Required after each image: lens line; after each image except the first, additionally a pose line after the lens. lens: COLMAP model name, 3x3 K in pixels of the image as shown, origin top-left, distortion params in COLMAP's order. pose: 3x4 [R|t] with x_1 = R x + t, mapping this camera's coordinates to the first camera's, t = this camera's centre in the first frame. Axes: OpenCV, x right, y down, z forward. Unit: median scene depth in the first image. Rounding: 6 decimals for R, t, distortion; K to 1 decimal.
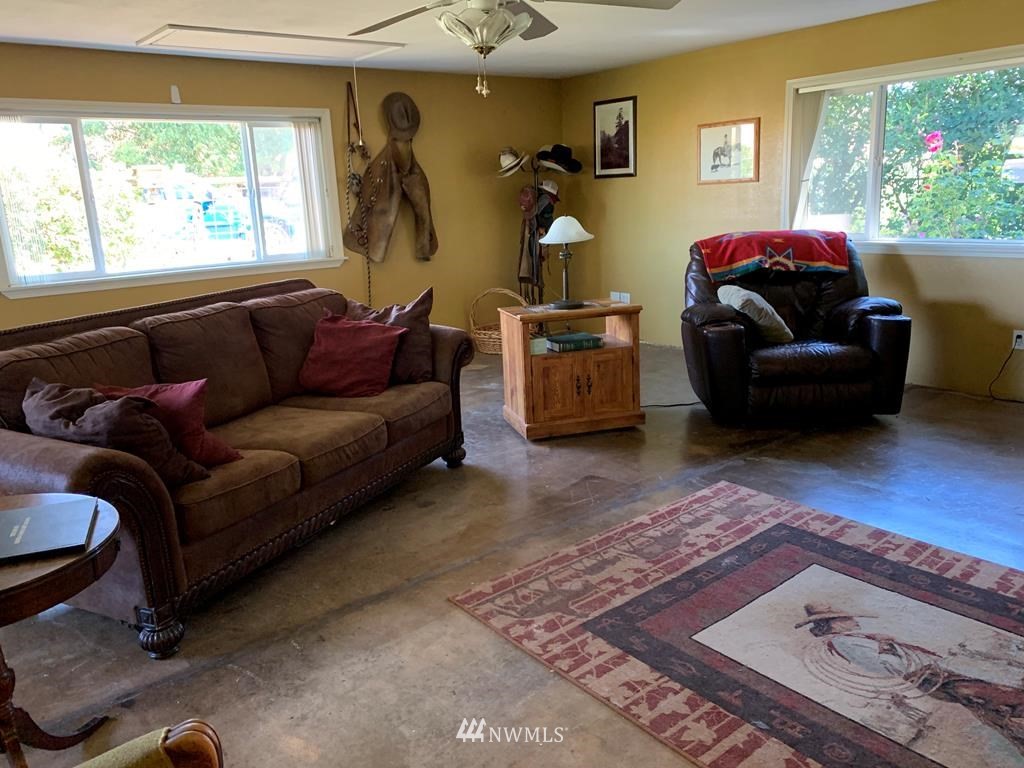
lens RADIAL K [[789.9, 0, 517.4], [0, 789.9, 378.9], [0, 0, 1]] dist [0.011454, 0.004042]
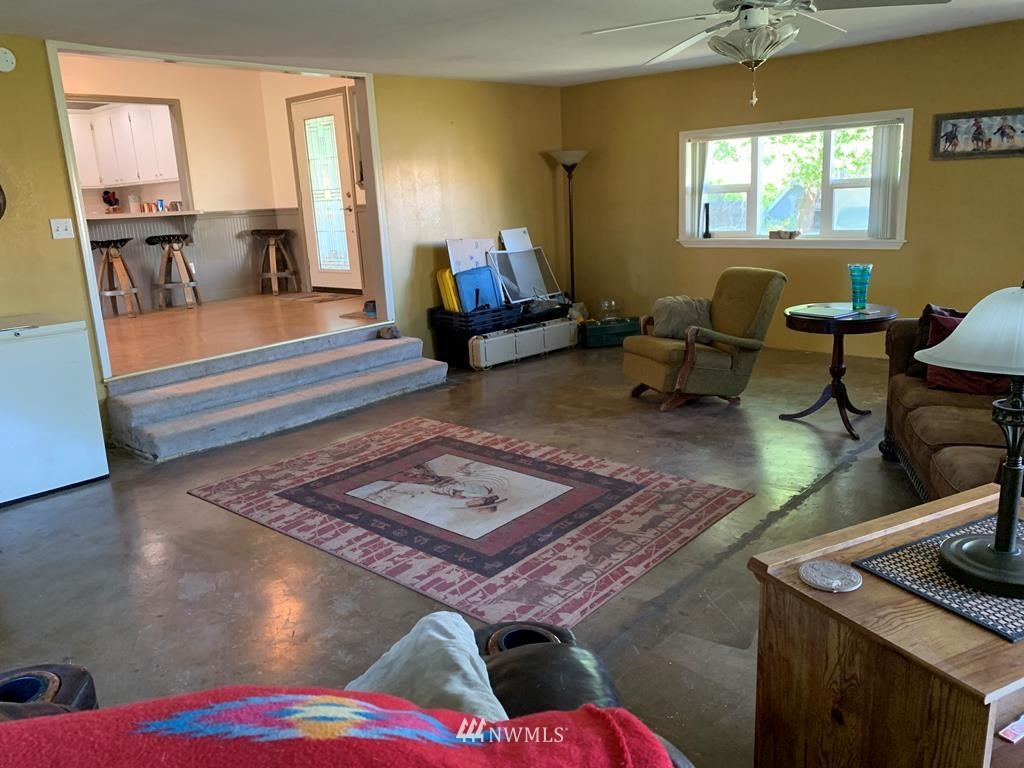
lens RADIAL K [[785.5, 0, 512.0], [0, 785.5, 384.0], [0, 0, 1]] dist [0.053836, -0.078292]
pose [[-0.980874, 0.129011, -0.145748, 0.381611], [0.047343, 0.884435, 0.464256, -0.414381], [0.188799, 0.448477, -0.873627, 1.586866]]
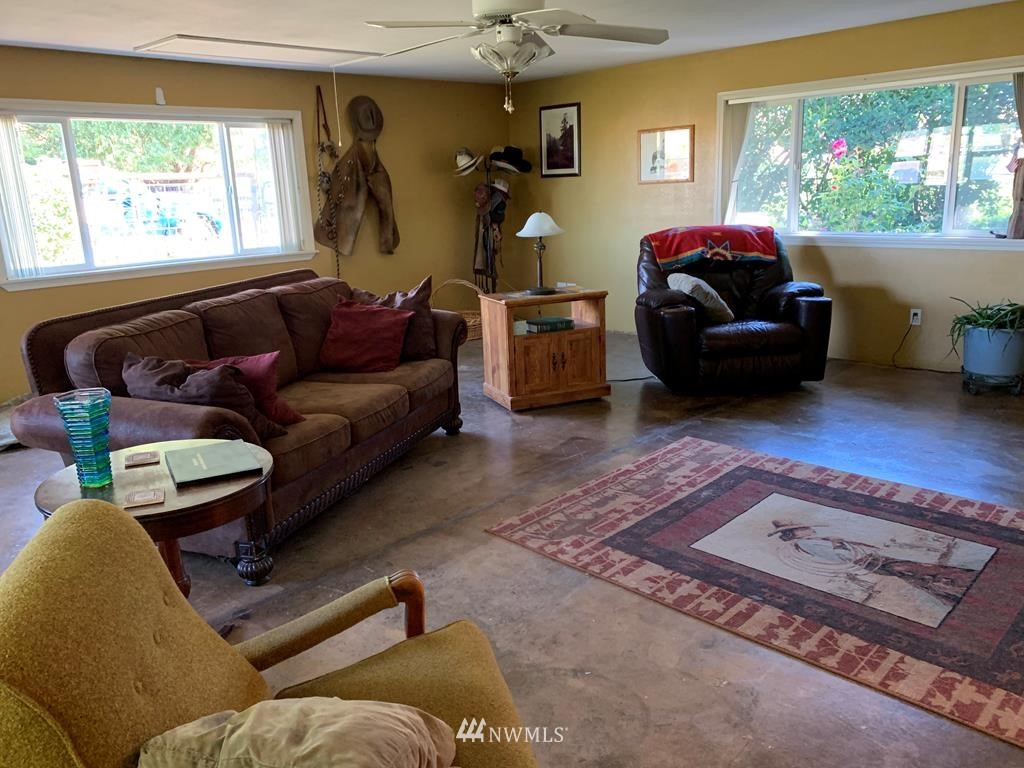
lens RADIAL K [[785.5, 0, 512.0], [0, 785.5, 384.0], [0, 0, 1]] dist [0.053836, -0.078292]
pose [[0.993740, -0.022251, 0.109483, -0.137787], [0.021008, 0.999701, 0.012500, 0.031787], [-0.109729, -0.010121, 0.993910, -0.156040]]
